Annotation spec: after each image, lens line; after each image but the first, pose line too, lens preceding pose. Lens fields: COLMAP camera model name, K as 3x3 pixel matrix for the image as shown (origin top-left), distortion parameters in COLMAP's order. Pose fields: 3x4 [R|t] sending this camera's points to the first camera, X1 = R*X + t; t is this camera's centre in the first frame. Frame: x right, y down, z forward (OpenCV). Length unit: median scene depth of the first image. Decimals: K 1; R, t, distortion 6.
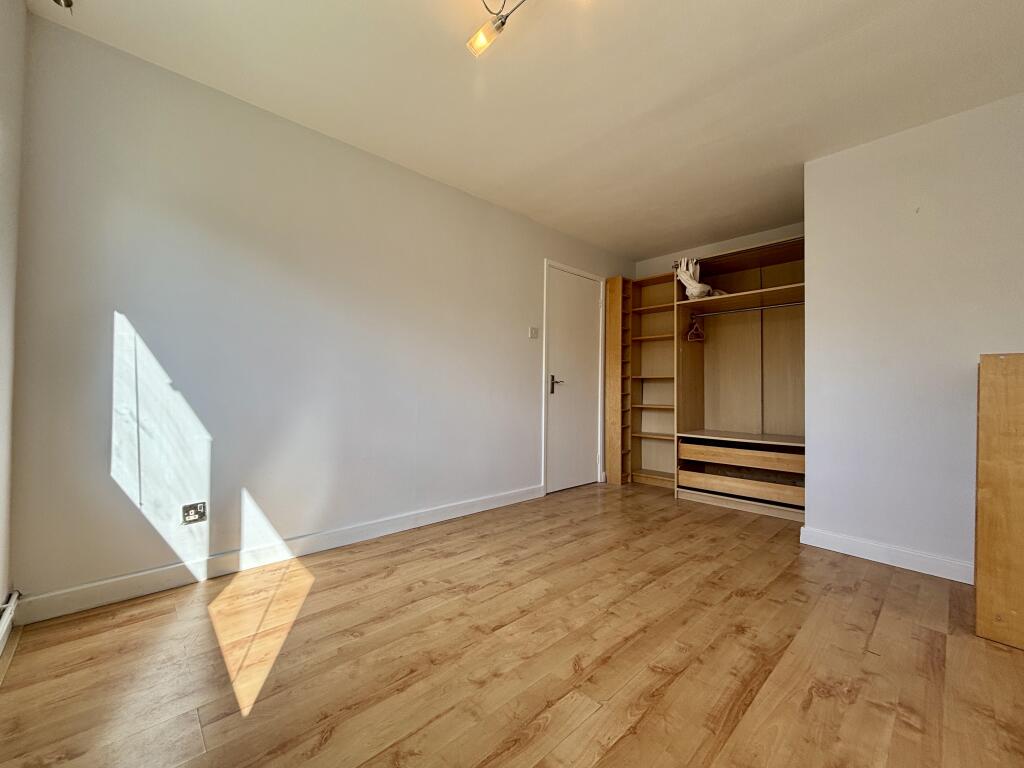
lens RADIAL K [[414.5, 0, 505.5], [0, 414.5, 388.6], [0, 0, 1]] dist [0.002976, 0.002126]
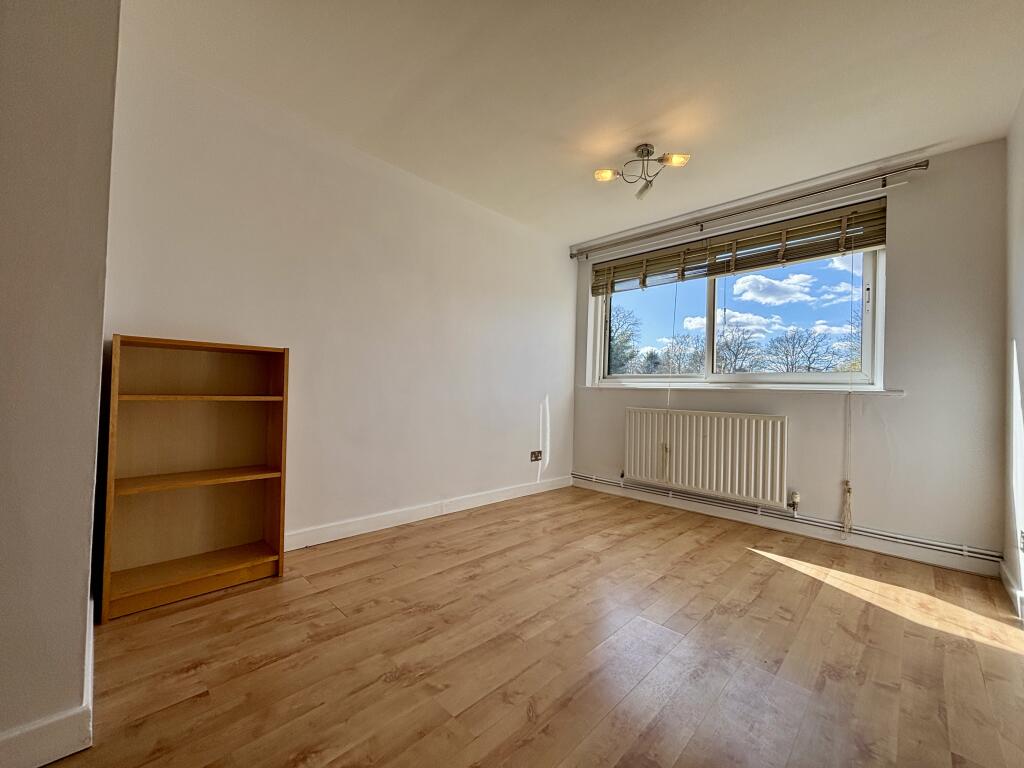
lens RADIAL K [[414.5, 0, 508.0], [0, 414.5, 384.4], [0, 0, 1]] dist [0.002976, 0.002126]
pose [[-0.997743, -0.045289, -0.049573, 0.441323], [-0.044473, 0.998858, -0.017436, 0.016687], [0.050306, -0.015192, -0.998618, 1.816085]]
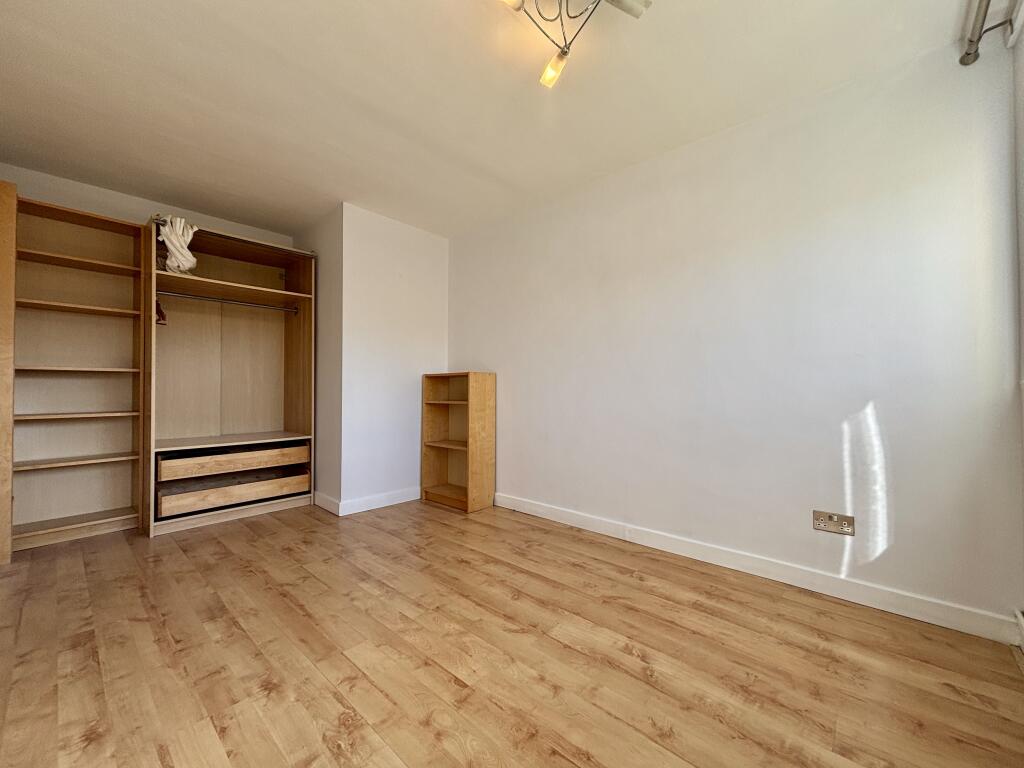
lens RADIAL K [[414.5, 0, 515.7], [0, 414.5, 385.8], [0, 0, 1]] dist [0.002976, 0.002126]
pose [[-0.097083, -0.002284, 0.995274, -0.680267], [-0.005851, 0.999981, 0.001724, -0.014262], [-0.995259, -0.005656, -0.097095, 0.779416]]
